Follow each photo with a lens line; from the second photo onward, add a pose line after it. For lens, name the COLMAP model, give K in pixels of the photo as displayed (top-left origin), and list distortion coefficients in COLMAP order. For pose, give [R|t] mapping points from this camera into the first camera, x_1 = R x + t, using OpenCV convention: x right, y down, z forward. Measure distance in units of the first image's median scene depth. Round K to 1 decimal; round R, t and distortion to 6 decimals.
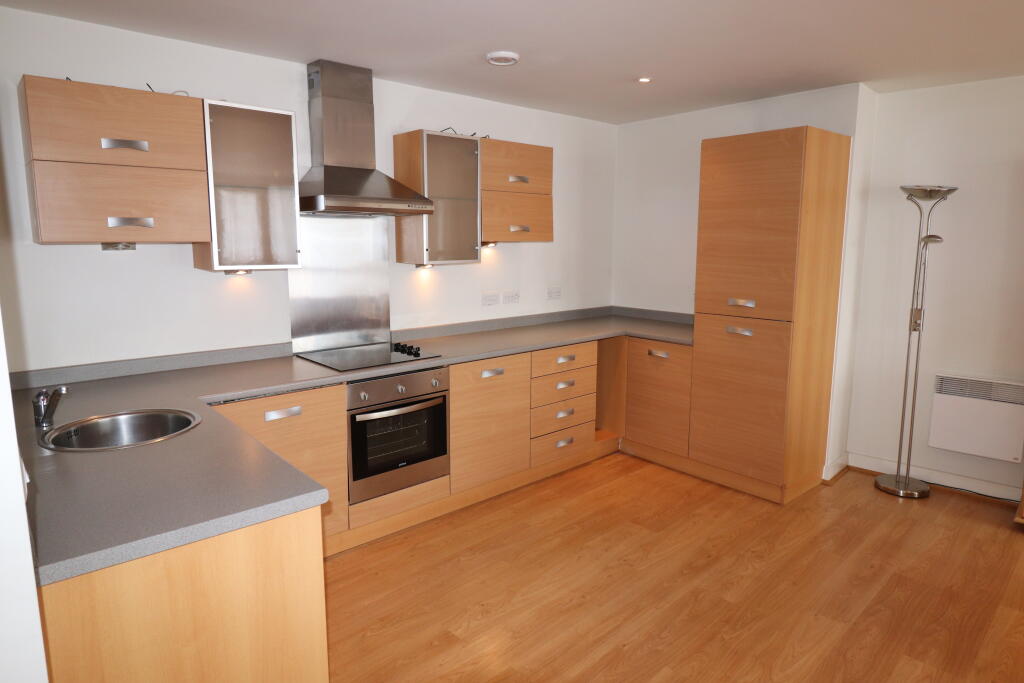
lens RADIAL K [[622.2, 0, 506.8], [0, 622.2, 338.0], [0, 0, 1]] dist [0.002488, 0.001263]
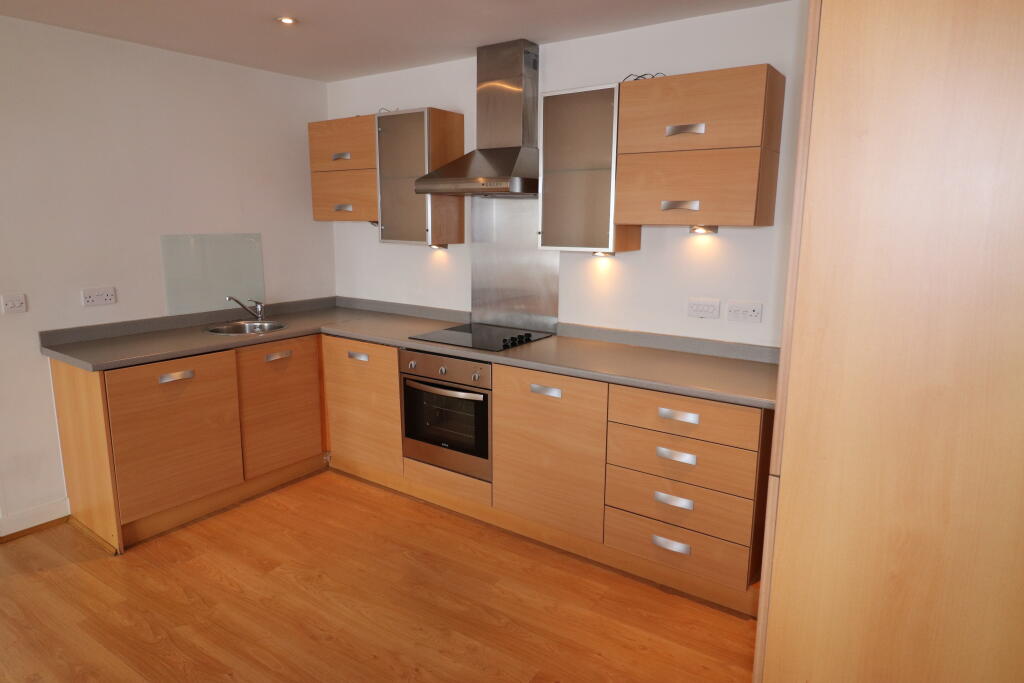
lens RADIAL K [[622.2, 0, 506.8], [0, 622.2, 338.0], [0, 0, 1]] dist [0.002488, 0.001263]
pose [[0.223705, 0.185423, -0.956857, 0.746692], [-0.166183, 0.974618, 0.150012, -0.126100], [0.960385, 0.125454, 0.248841, 0.786881]]
